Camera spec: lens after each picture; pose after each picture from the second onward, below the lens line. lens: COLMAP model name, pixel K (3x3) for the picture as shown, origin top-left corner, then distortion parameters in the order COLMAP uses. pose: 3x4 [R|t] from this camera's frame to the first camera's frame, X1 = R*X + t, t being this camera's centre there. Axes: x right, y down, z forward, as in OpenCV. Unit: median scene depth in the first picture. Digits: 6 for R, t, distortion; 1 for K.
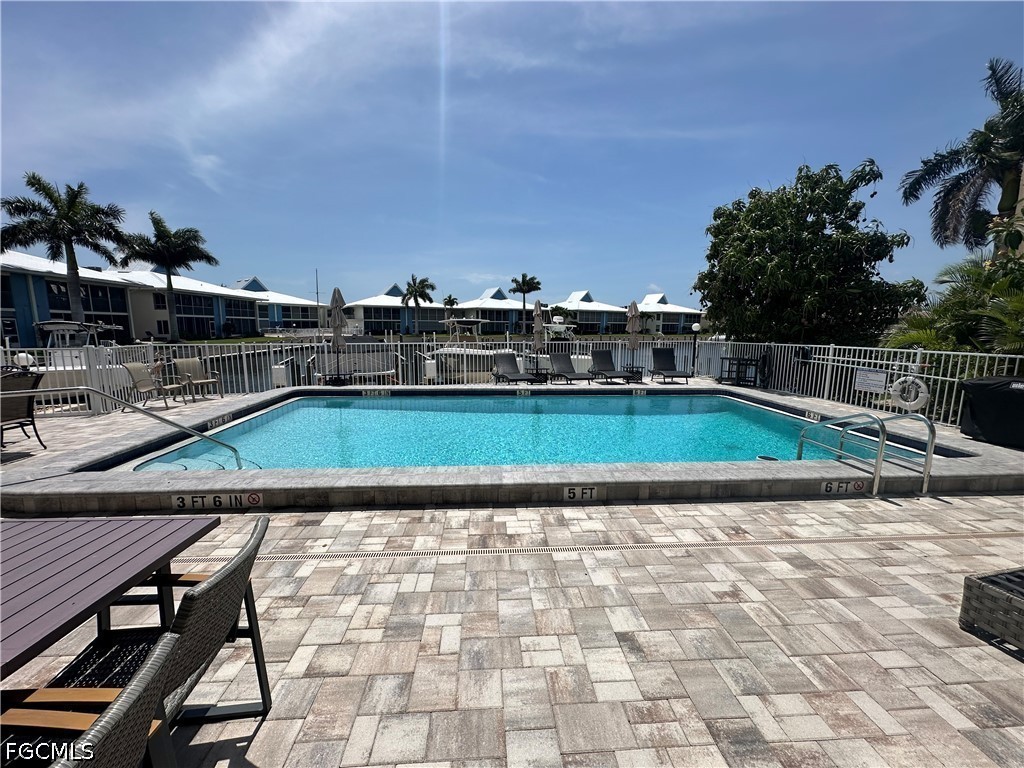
lens RADIAL K [[405.7, 0, 512.0], [0, 405.7, 384.0], [0, 0, 1]] dist [-0.001589, -0.000025]
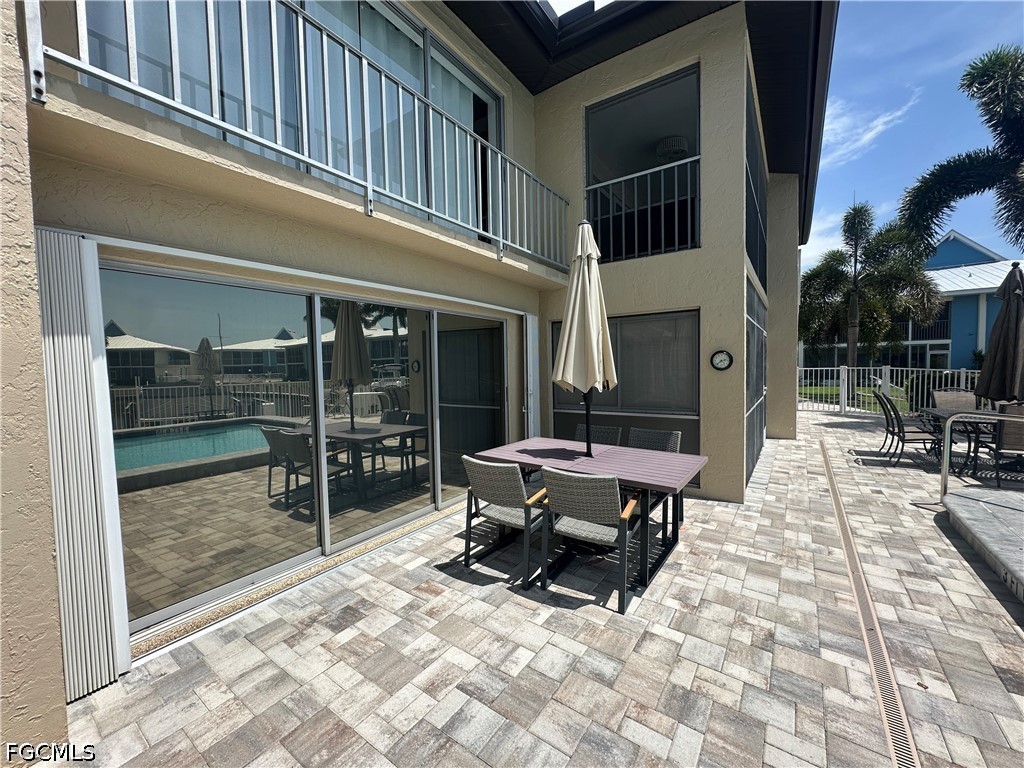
lens RADIAL K [[405.7, 0, 512.0], [0, 405.7, 384.0], [0, 0, 1]] dist [-0.001589, -0.000025]
pose [[-0.629233, 0.041653, -0.776100, 0.503198], [-0.094270, 0.987100, 0.129408, -0.107916], [0.771478, 0.154591, -0.617189, 0.997521]]
